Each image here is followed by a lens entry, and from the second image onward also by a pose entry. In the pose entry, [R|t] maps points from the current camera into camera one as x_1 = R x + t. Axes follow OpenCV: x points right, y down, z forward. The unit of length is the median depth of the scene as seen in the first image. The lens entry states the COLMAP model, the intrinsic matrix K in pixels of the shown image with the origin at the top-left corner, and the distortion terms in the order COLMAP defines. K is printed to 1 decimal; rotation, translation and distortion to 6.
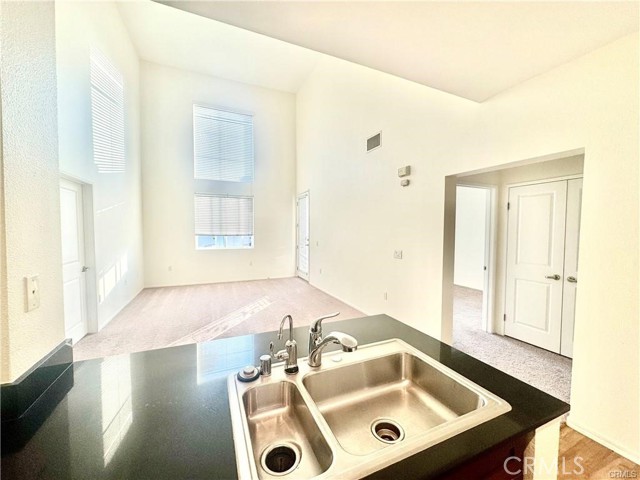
lens RADIAL K [[256.1, 0, 320.0], [0, 256.1, 240.0], [0, 0, 1]] dist [-0.000092, -0.000354]
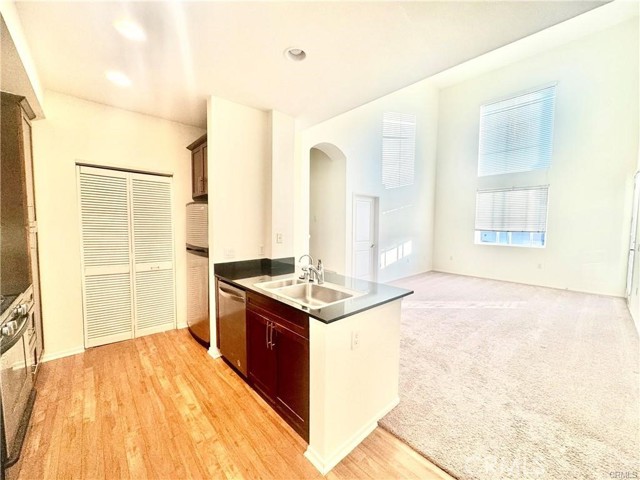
lens RADIAL K [[256.1, 0, 320.0], [0, 256.1, 240.0], [0, 0, 1]] dist [-0.000092, -0.000354]
pose [[0.319994, 0.058779, -0.945595, 0.326214], [-0.049051, 0.997763, 0.045422, 0.005037], [0.946149, 0.031848, 0.322161, 0.049953]]
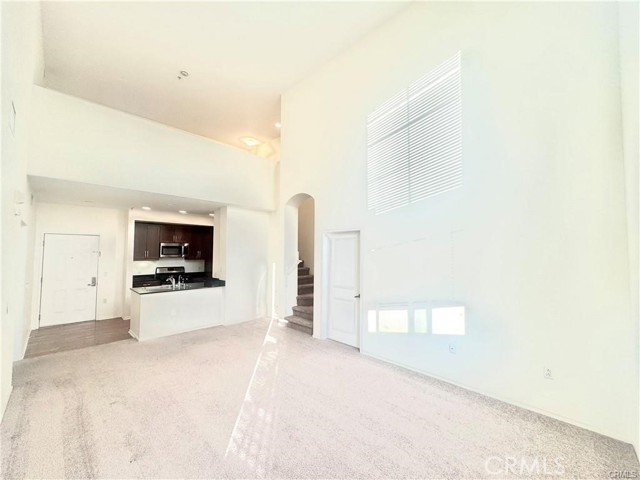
lens RADIAL K [[256.1, 0, 320.0], [0, 256.1, 240.0], [0, 0, 1]] dist [-0.000092, -0.000354]
pose [[-0.927009, -0.022097, -0.374386, -0.124618], [-0.021786, 0.999750, -0.005064, -0.084242], [0.374405, 0.003462, -0.927259, 1.131903]]
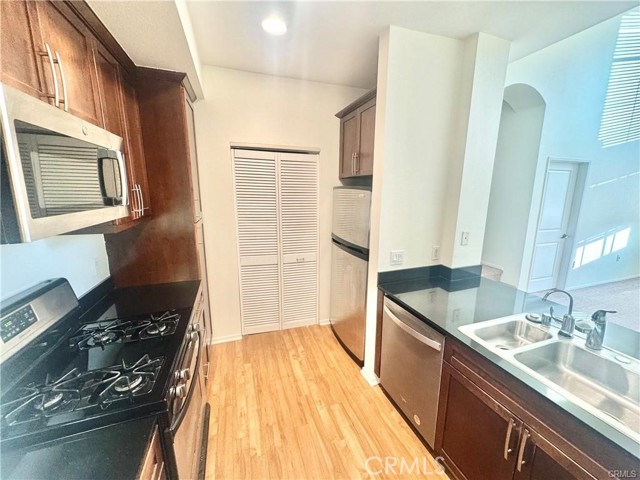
lens RADIAL K [[256.1, 0, 320.0], [0, 256.1, 240.0], [0, 0, 1]] dist [-0.000092, -0.000354]
pose [[-0.082073, 0.188727, -0.978594, 0.185708], [-0.046711, 0.980099, 0.192935, -0.024974], [0.995531, 0.061546, -0.071624, -0.028200]]
